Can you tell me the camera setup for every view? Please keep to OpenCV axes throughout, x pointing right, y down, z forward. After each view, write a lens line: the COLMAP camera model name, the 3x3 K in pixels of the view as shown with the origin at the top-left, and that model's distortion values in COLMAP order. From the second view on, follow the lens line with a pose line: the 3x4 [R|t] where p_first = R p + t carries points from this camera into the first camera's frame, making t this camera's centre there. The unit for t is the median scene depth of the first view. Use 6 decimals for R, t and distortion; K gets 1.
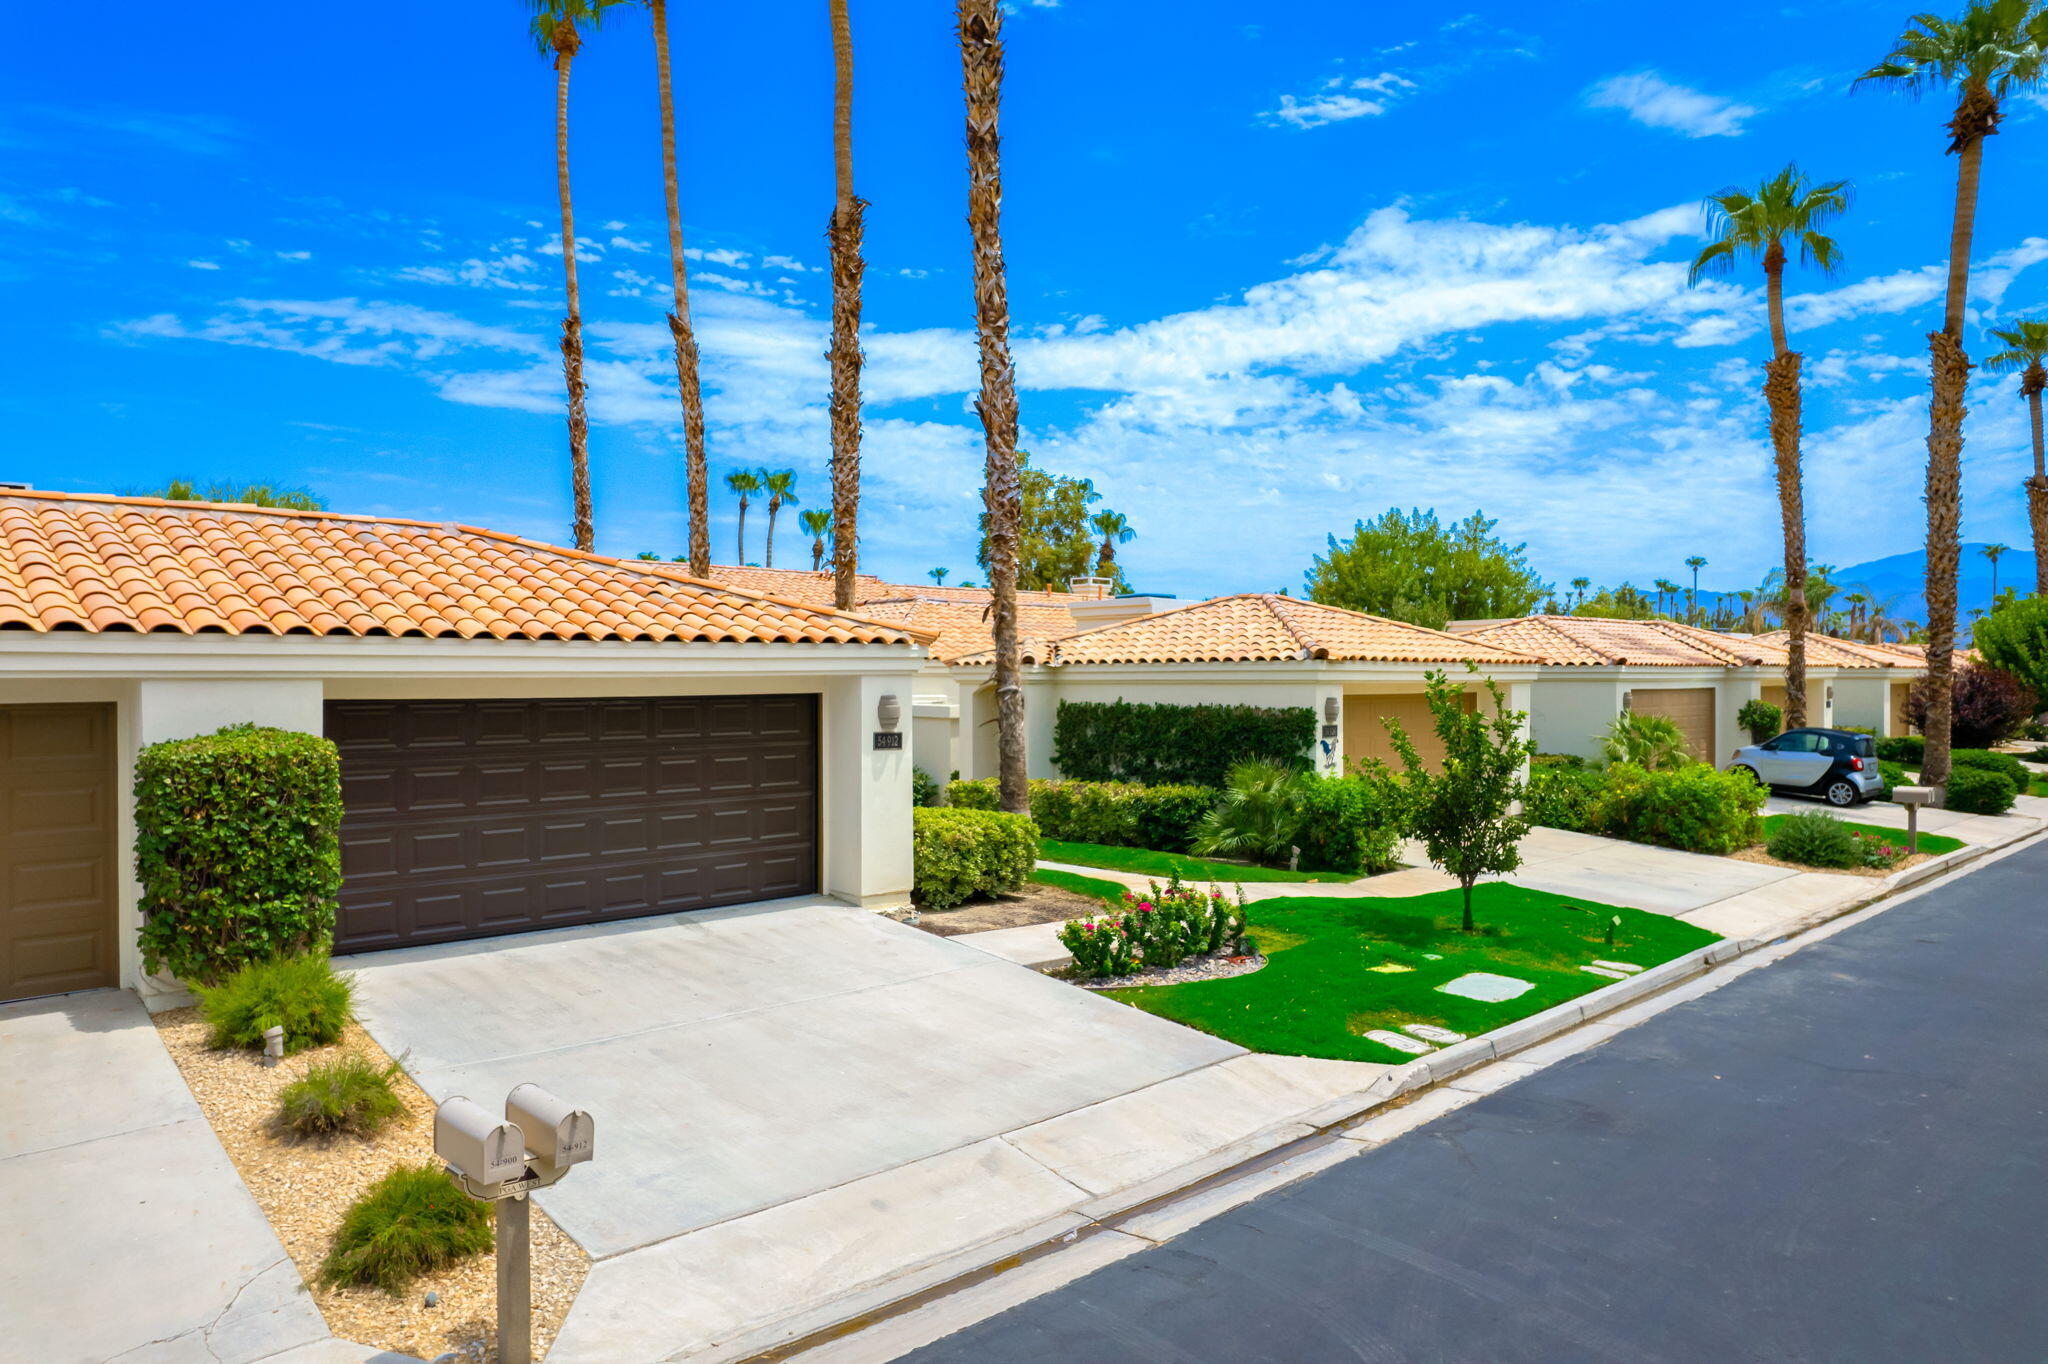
lens RADIAL K [[1368.3, 0, 1024.0], [0, 1368.3, 682.0], [0, 0, 1]] dist [-0.057209, 0.058768]
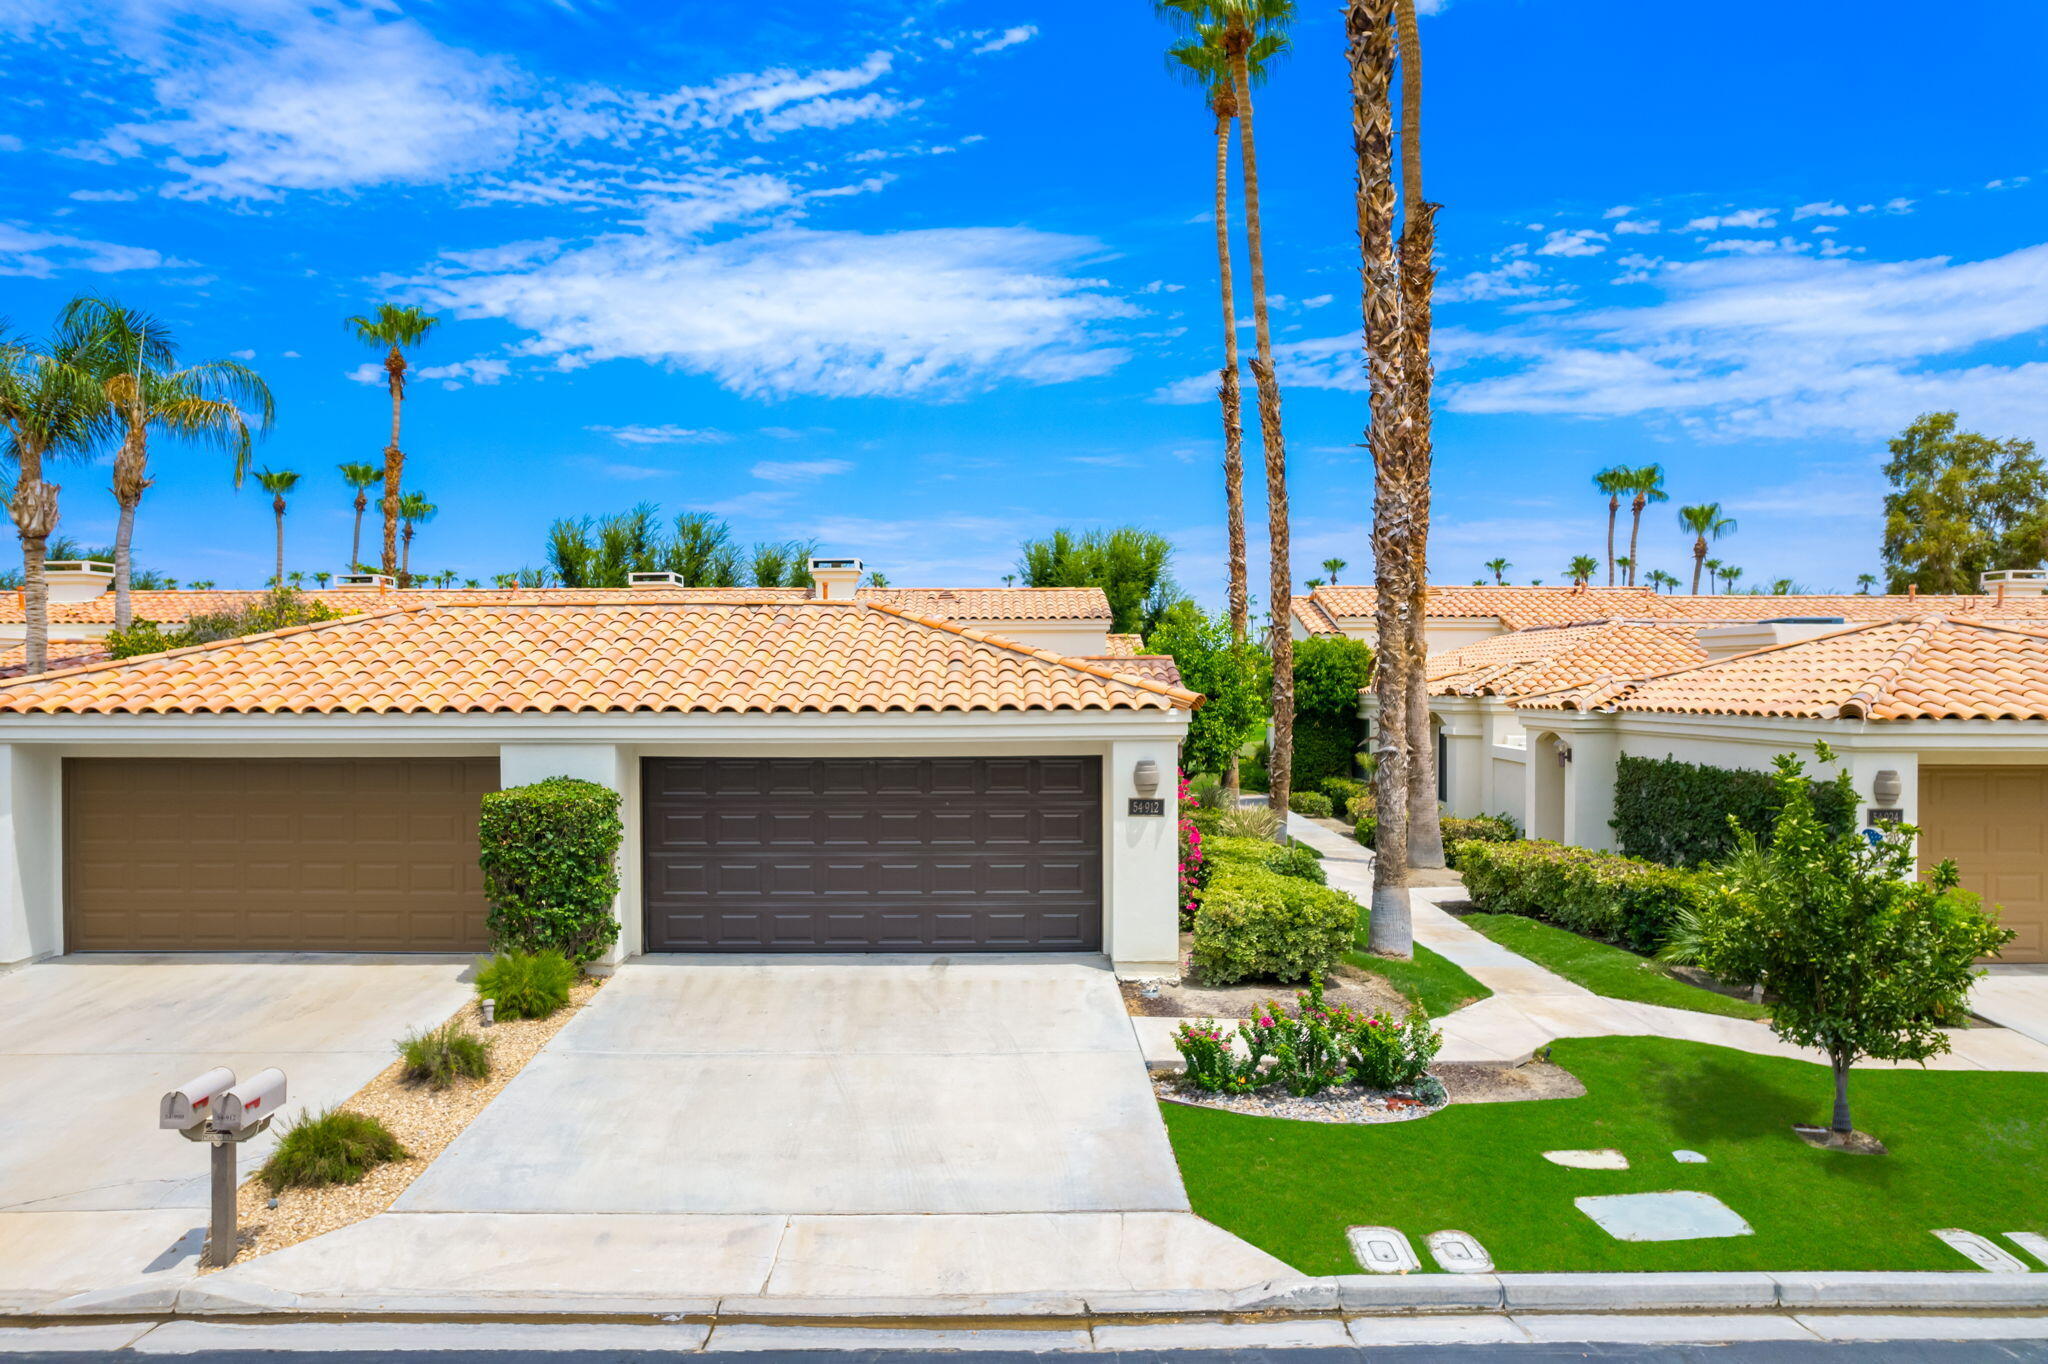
lens RADIAL K [[1356.8, 0, 1026.6], [0, 1356.8, 689.9], [0, 0, 1]] dist [-0.094133, 0.080108]
pose [[0.729173, 0.008377, -0.684278, 0.334973], [-0.001688, 0.999944, 0.010444, -0.034271], [0.684327, -0.006460, 0.729147, 0.154747]]
